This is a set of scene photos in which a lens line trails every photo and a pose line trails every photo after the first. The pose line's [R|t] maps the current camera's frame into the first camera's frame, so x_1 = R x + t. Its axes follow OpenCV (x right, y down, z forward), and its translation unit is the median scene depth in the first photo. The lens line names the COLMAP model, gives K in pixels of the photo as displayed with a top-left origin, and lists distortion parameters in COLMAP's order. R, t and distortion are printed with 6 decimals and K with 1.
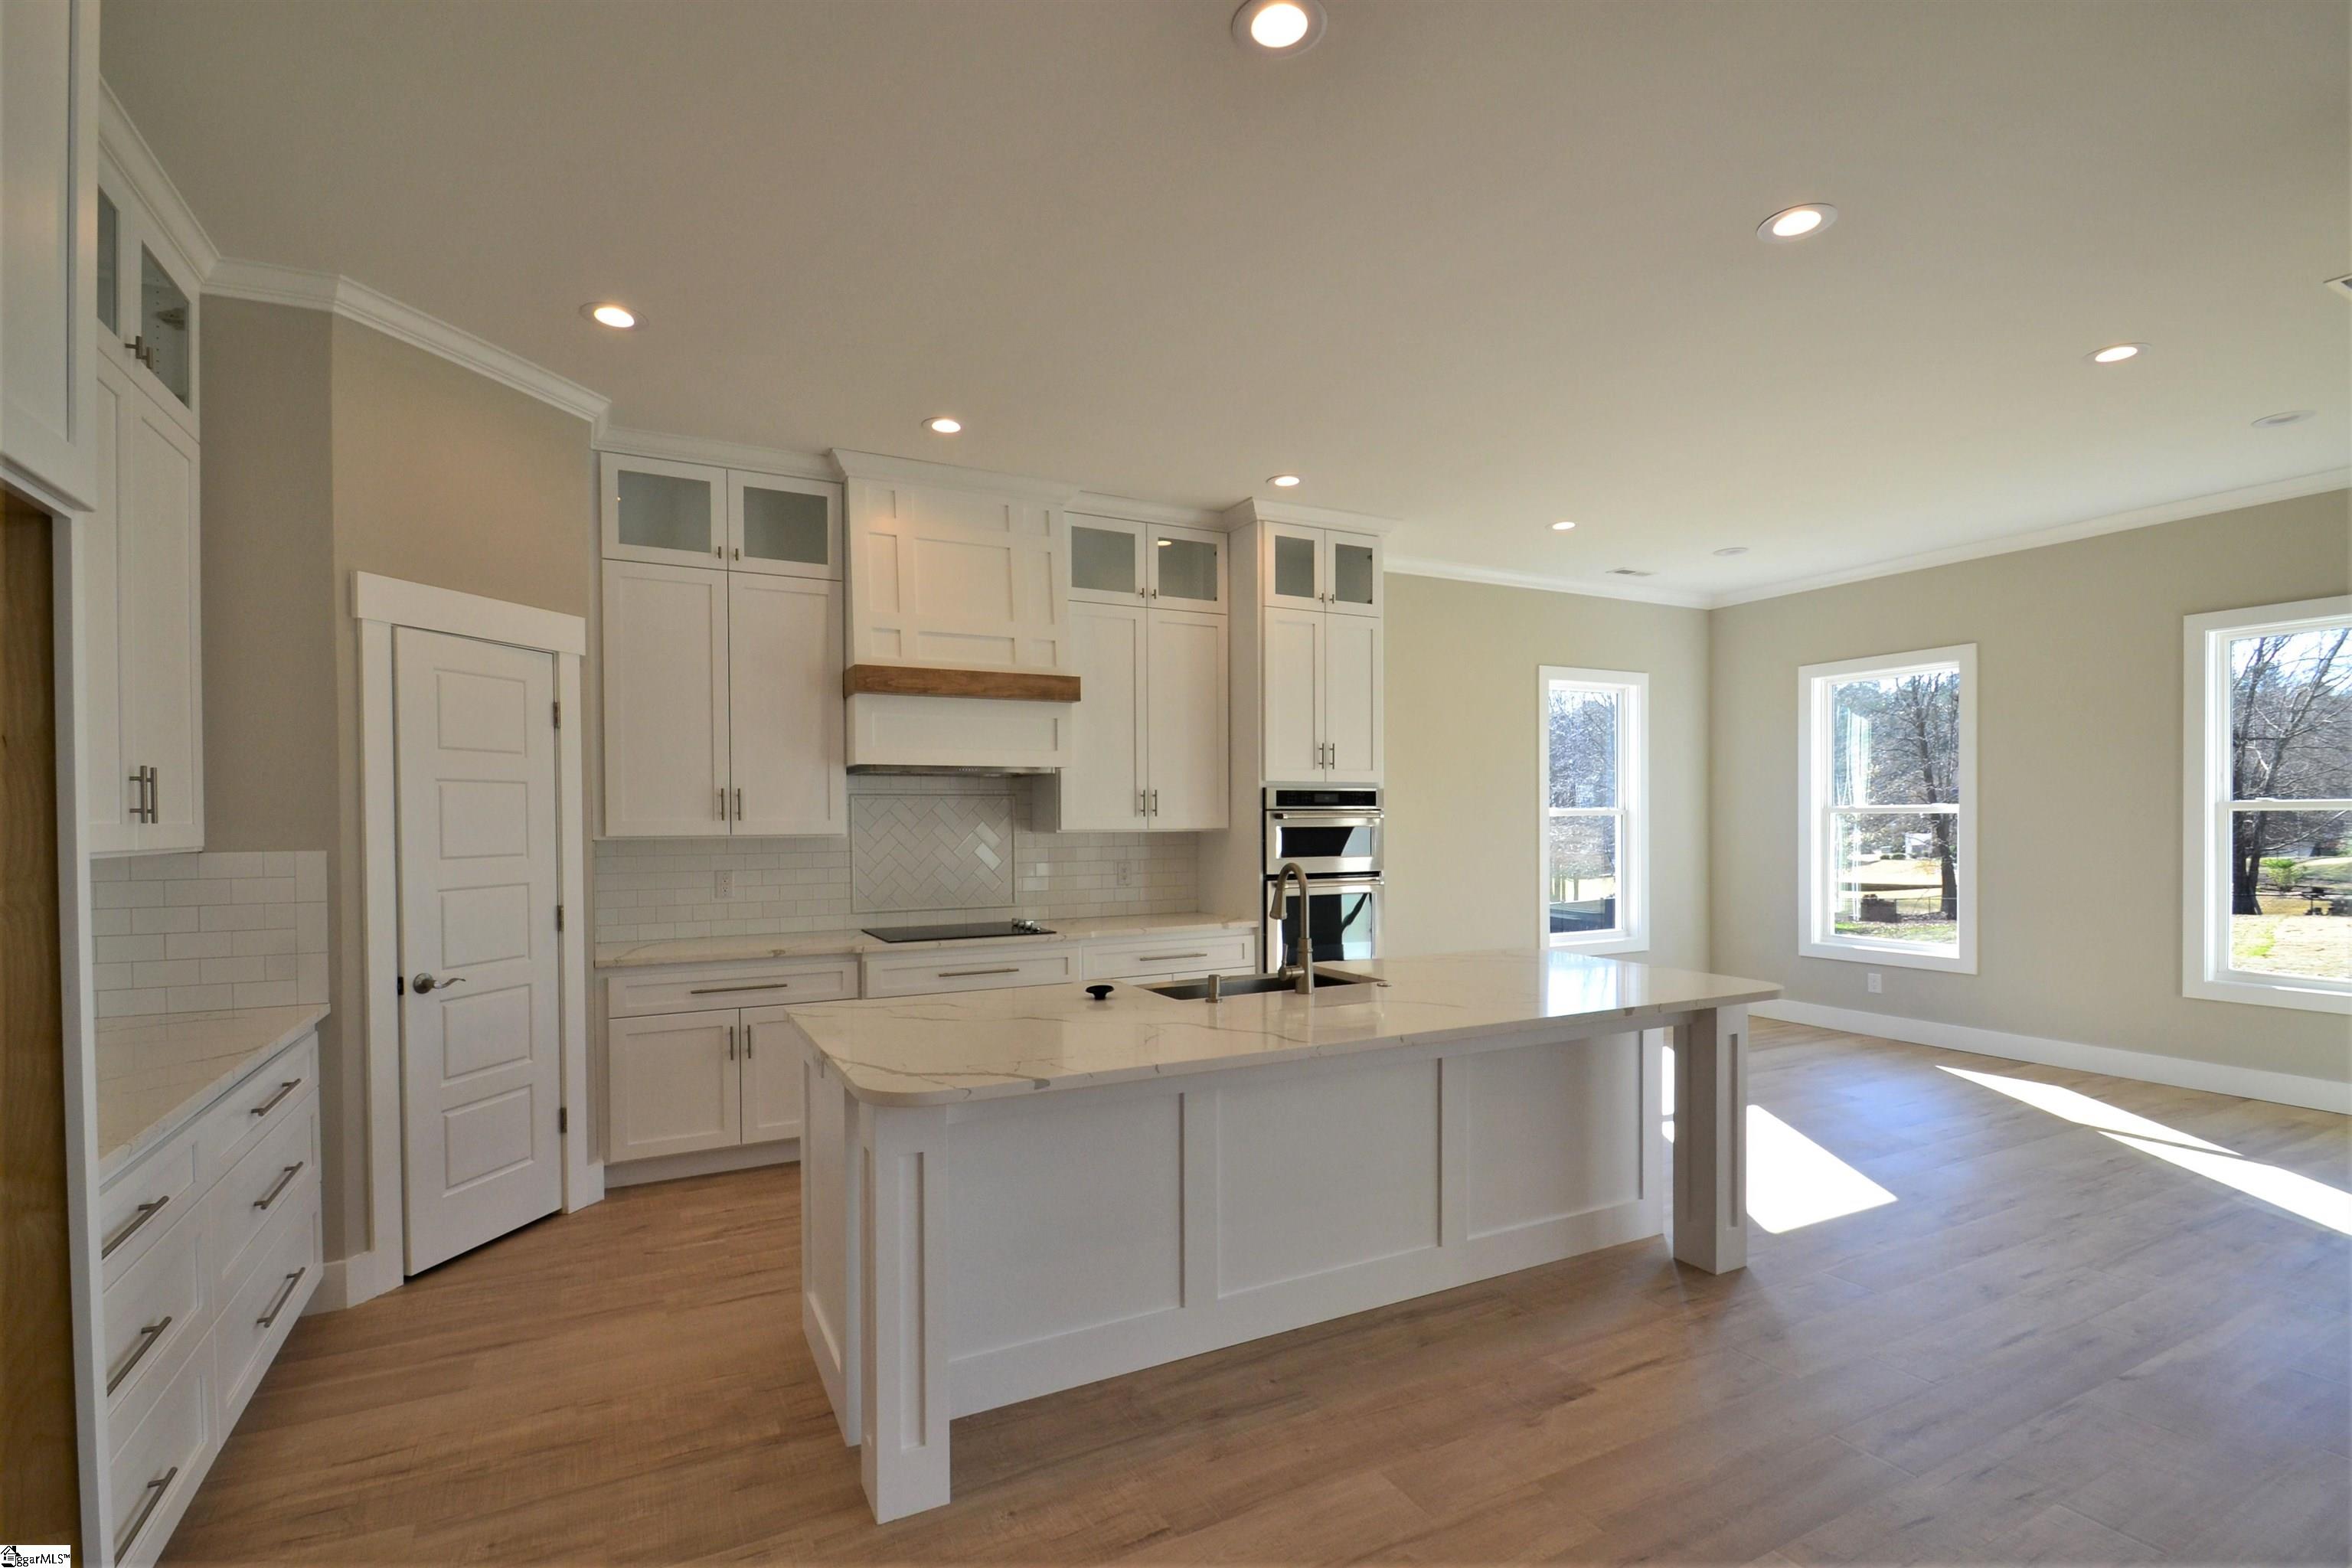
lens RADIAL K [[1071.0, 0, 1159.6], [0, 1071.0, 820.0], [0, 0, 1]] dist [-0.001196, -0.000294]
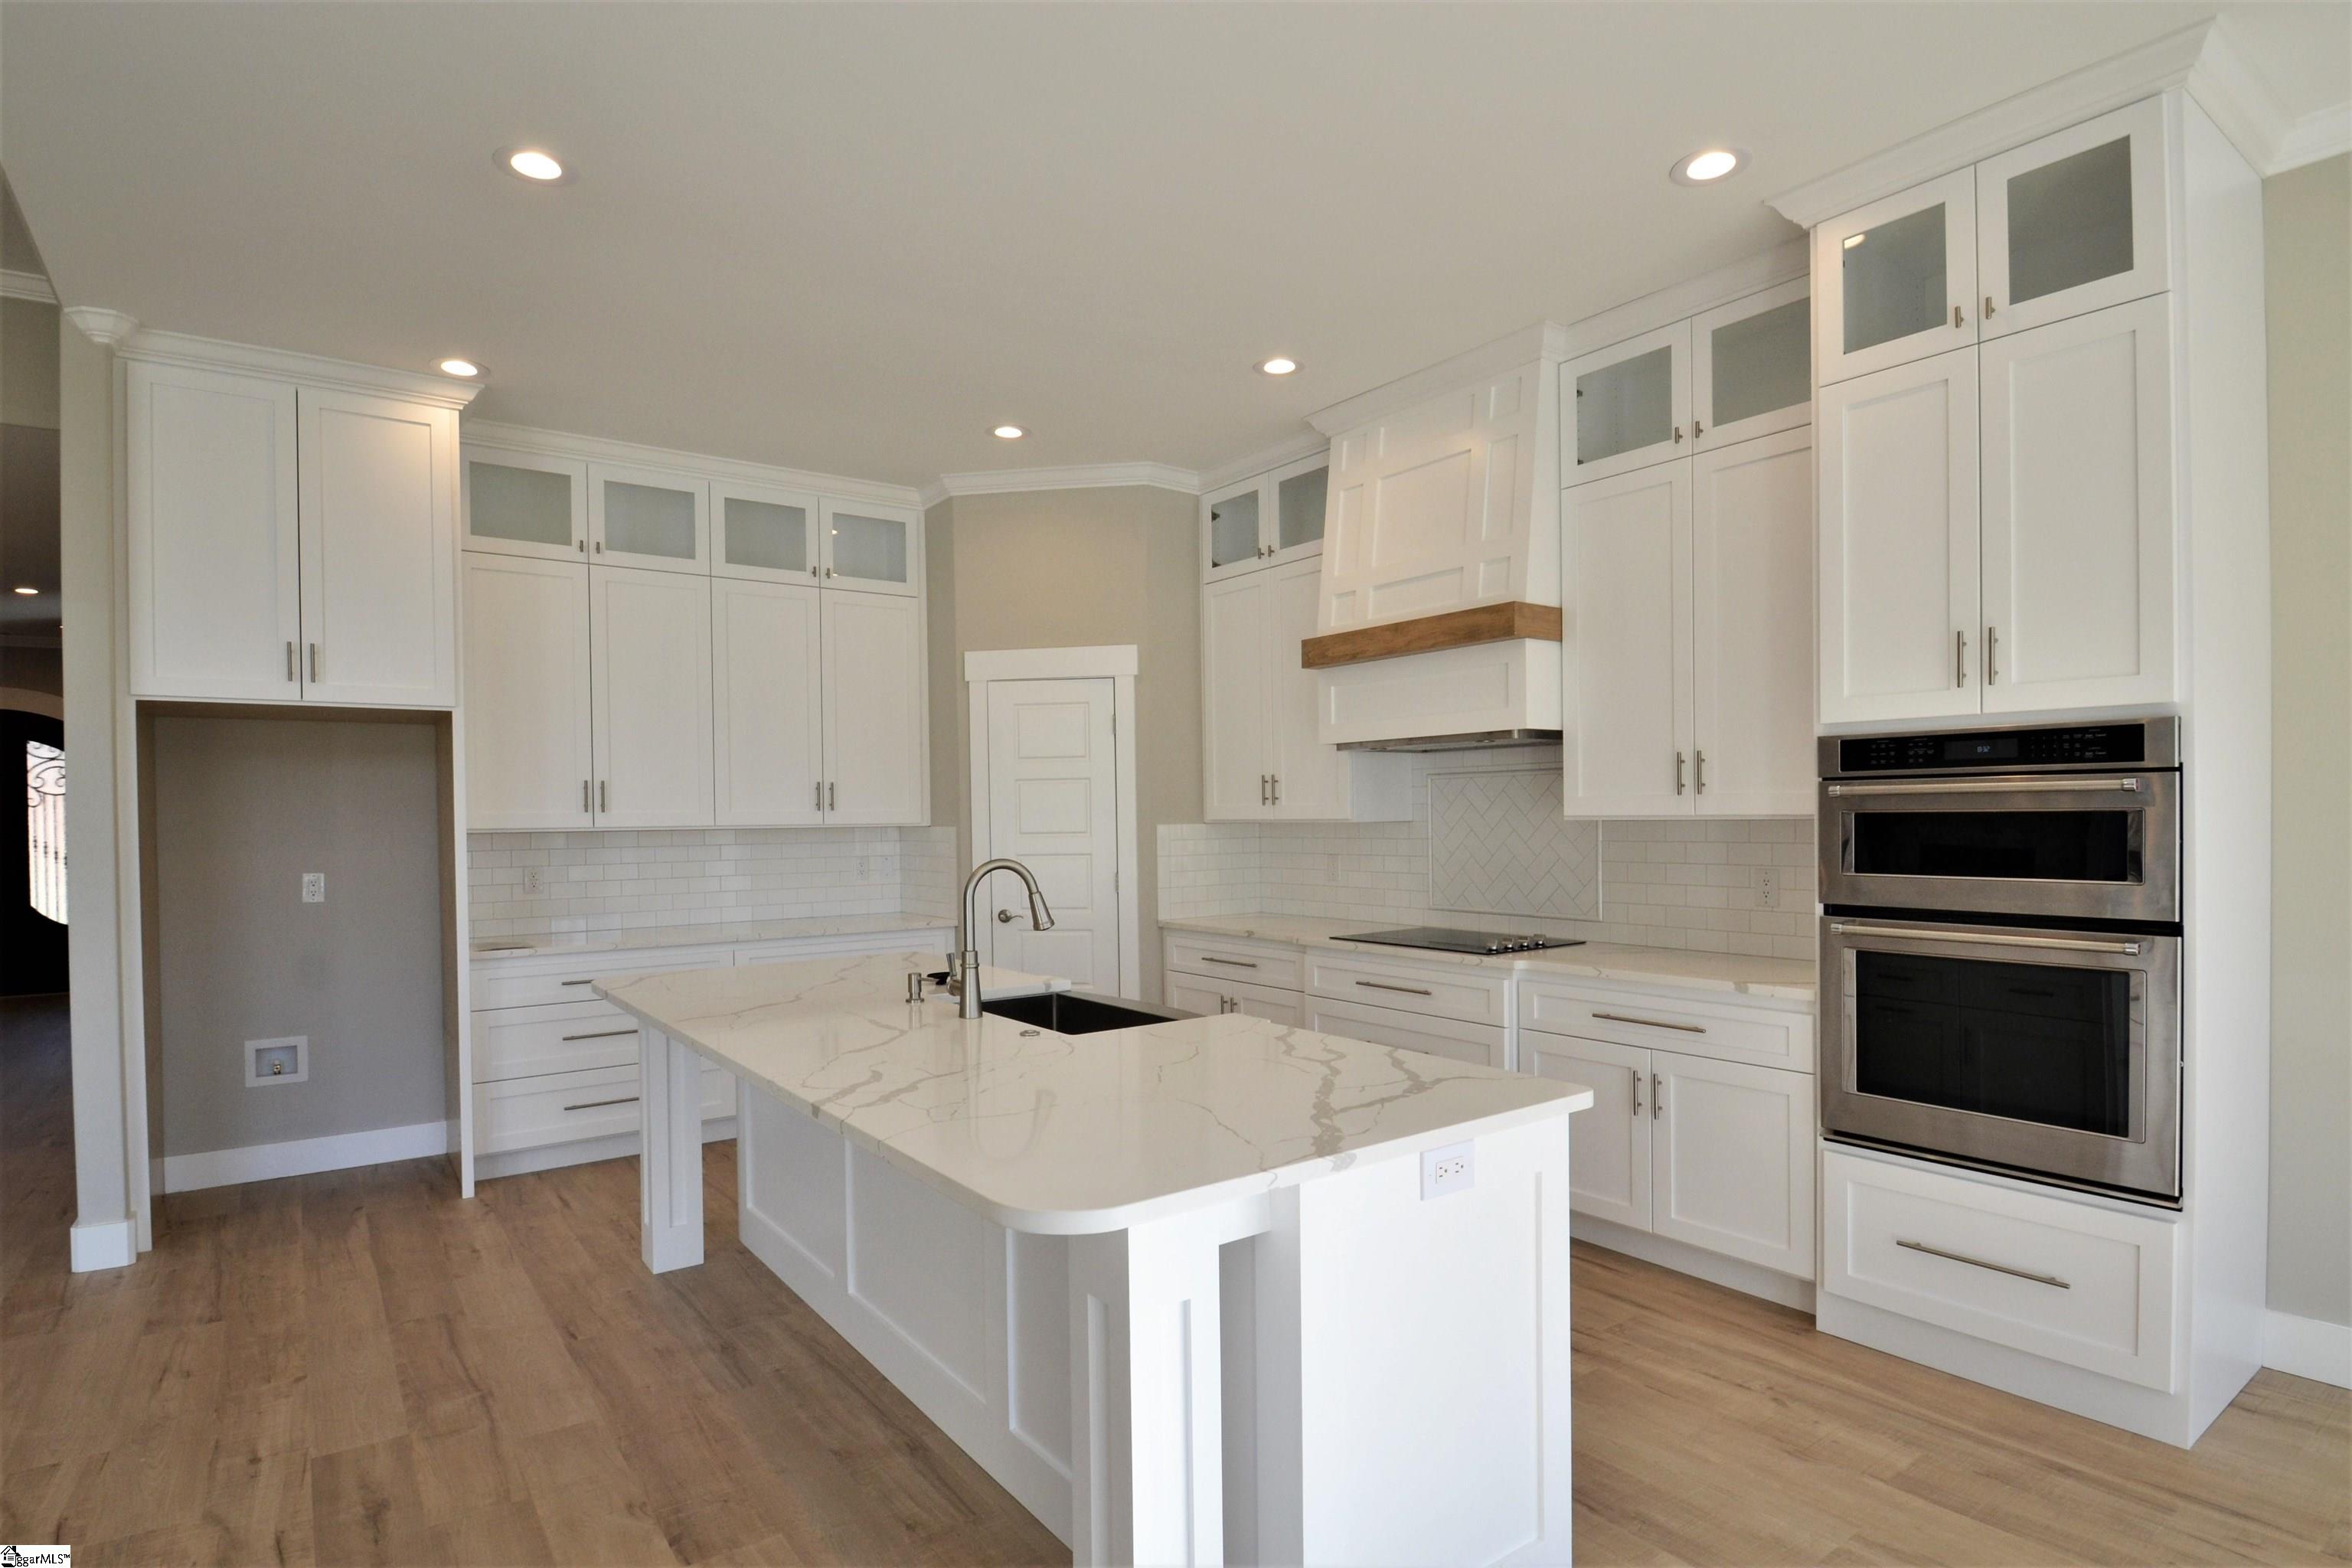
lens RADIAL K [[1218.9, 0, 1175.5], [0, 1218.9, 821.9], [0, 0, 1]] dist [-0.019951, 0.000343]
pose [[0.152895, 0.011348, -0.988177, 0.752132], [0.010614, 0.999858, 0.013124, 0.000213], [0.988185, -0.012495, 0.152753, 0.707432]]
